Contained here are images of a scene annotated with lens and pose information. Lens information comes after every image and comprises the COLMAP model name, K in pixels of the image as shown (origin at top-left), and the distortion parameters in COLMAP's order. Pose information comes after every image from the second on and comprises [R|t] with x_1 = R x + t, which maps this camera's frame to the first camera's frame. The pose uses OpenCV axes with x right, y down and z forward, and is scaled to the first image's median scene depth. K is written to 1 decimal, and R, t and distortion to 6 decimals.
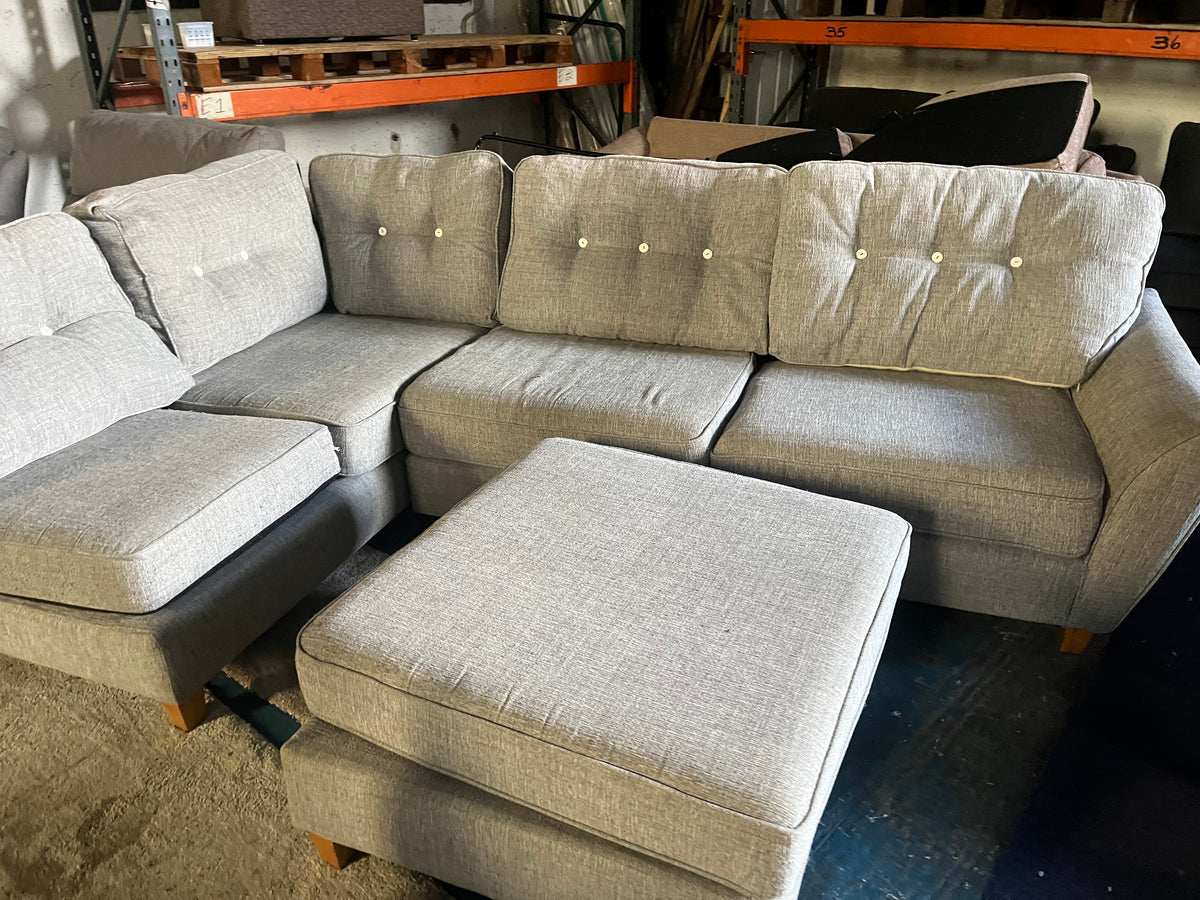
lens RADIAL K [[892.2, 0, 600.7], [0, 892.2, 466.1], [0, 0, 1]] dist [0.077381, -0.109127]
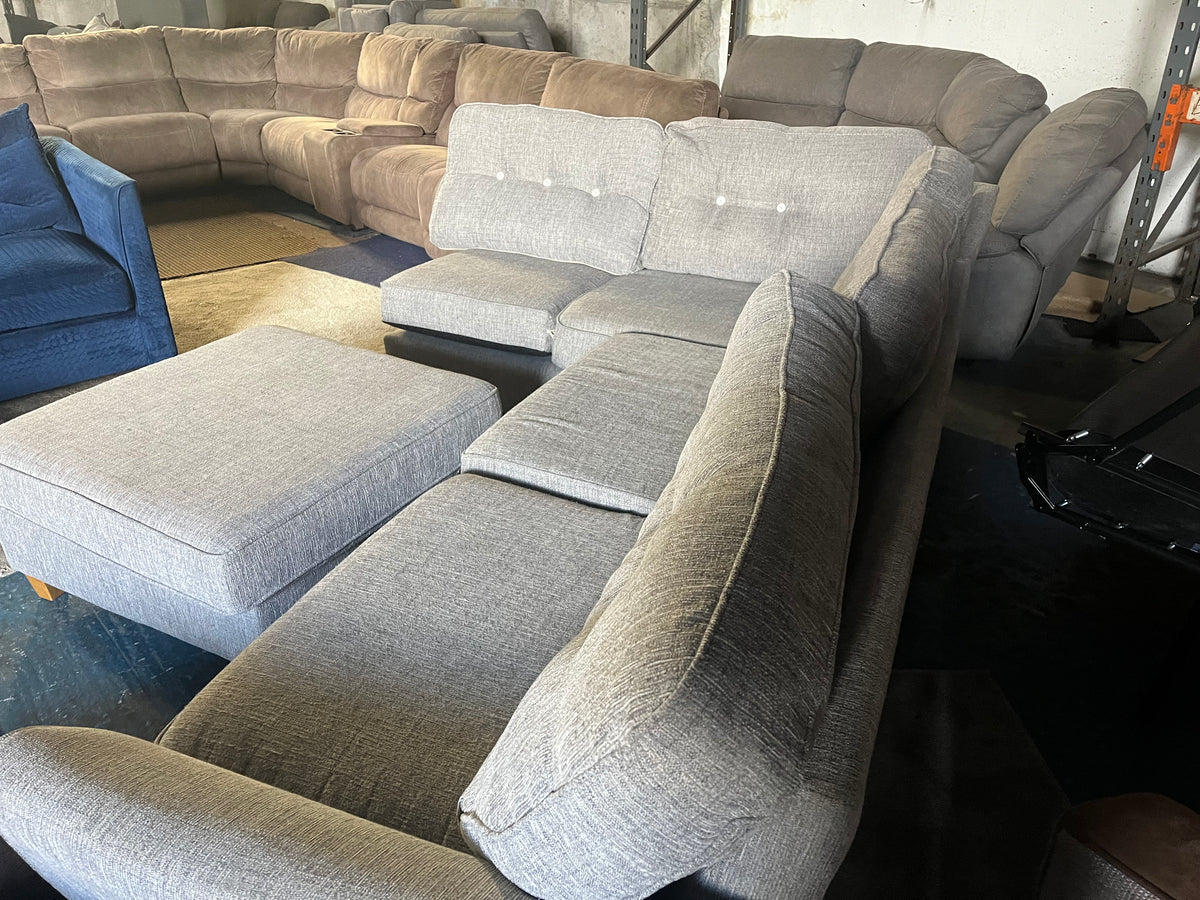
lens RADIAL K [[890.8, 0, 600.0], [0, 890.8, 450.0], [0, 0, 1]] dist [0.074976, -0.099864]
pose [[-0.092878, 0.477389, -0.873770, 0.803946], [-0.469115, 0.753076, 0.461312, -0.470165], [0.878240, 0.452744, 0.154006, 0.889403]]
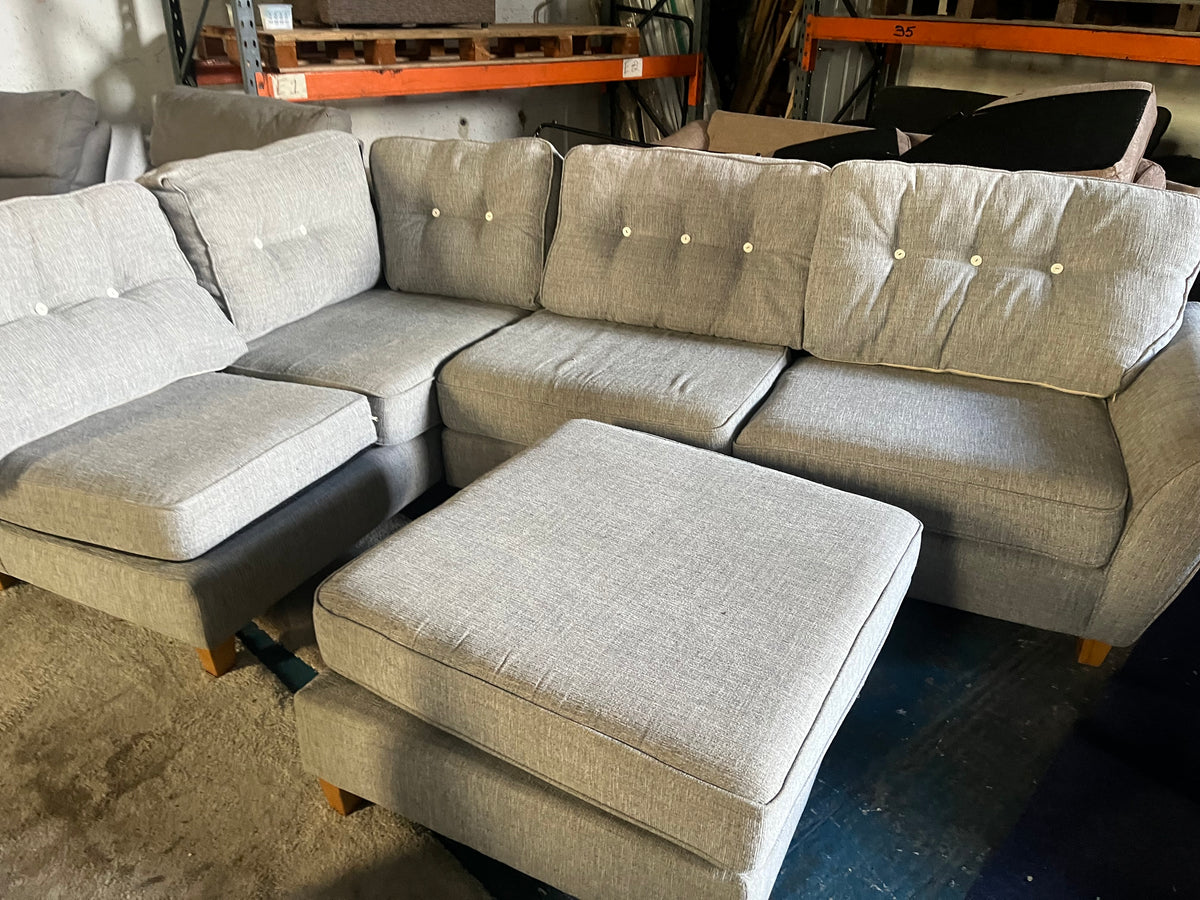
lens RADIAL K [[890.8, 0, 600.0], [0, 890.8, 450.0], [0, 0, 1]] dist [0.074976, -0.099864]
pose [[0.996355, 0.057064, -0.063407, 0.033417], [-0.057390, 0.998346, -0.003323, 0.005294], [0.063113, 0.006950, 0.997982, -0.021275]]
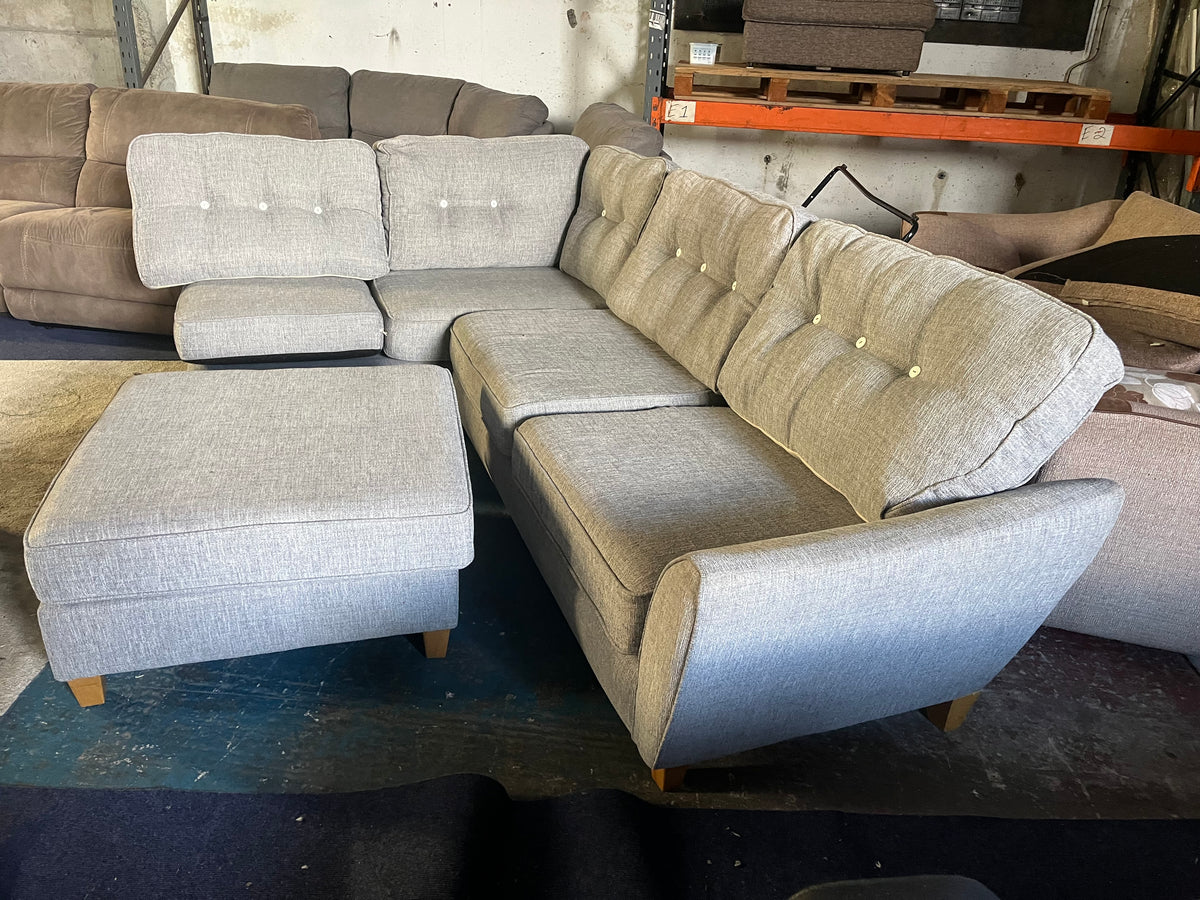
lens RADIAL K [[890.8, 0, 600.0], [0, 890.8, 450.0], [0, 0, 1]] dist [0.074976, -0.099864]
pose [[0.612813, 0.374133, -0.696049, 0.877463], [-0.410543, 0.903355, 0.124112, -0.153405], [0.675214, 0.209700, 0.707186, 0.276096]]
